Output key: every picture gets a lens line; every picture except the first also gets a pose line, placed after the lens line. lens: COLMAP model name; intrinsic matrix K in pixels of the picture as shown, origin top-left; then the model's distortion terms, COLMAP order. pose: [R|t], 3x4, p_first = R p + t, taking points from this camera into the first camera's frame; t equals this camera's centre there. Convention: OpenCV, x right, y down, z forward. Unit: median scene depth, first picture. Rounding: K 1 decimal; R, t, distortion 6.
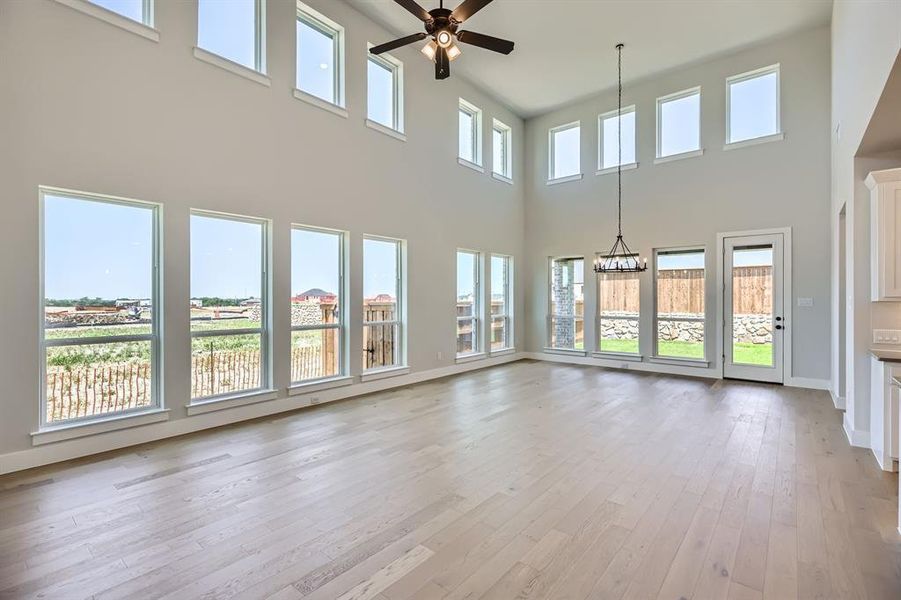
lens RADIAL K [[408.9, 0, 451.1], [0, 408.9, 298.0], [0, 0, 1]] dist [0.013967, 0.000635]
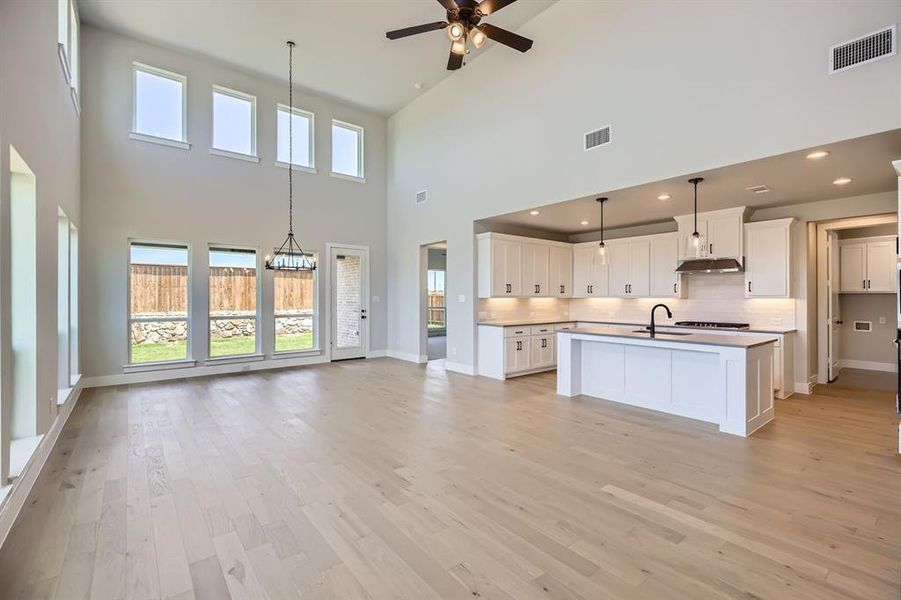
lens RADIAL K [[408.9, 0, 457.6], [0, 408.9, 296.3], [0, 0, 1]] dist [0.013967, 0.000635]
pose [[0.196139, 0.000866, 0.980576, -0.460859], [-0.001623, 0.999999, -0.000558, 0.000249], [-0.980575, -0.001482, 0.196140, 0.385073]]
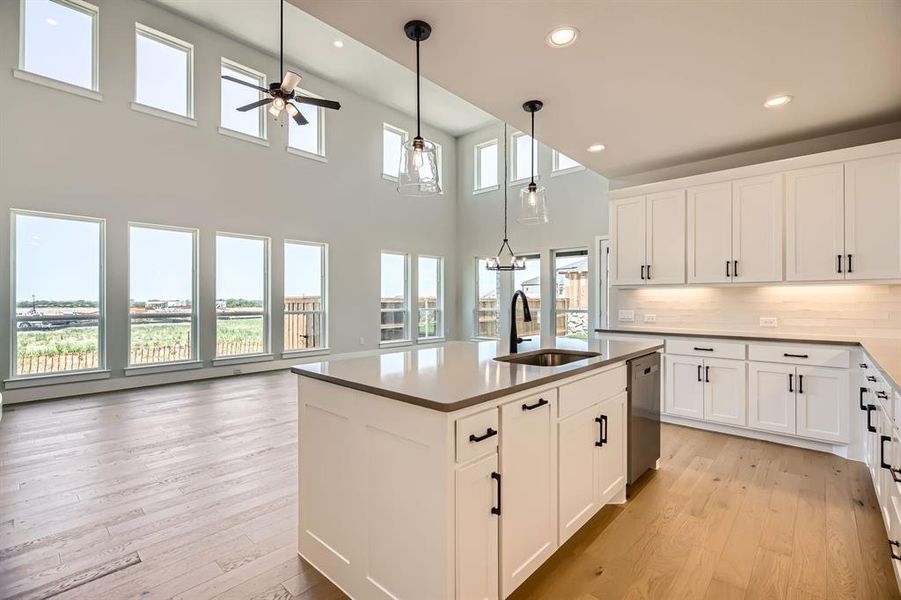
lens RADIAL K [[408.9, 0, 455.1], [0, 408.9, 298.3], [0, 0, 1]] dist [0.013967, 0.000635]
pose [[0.998928, -0.000996, -0.046283, 0.302546], [0.000845, 0.999994, -0.003283, 0.022578], [0.046286, 0.003240, 0.998923, -0.181412]]
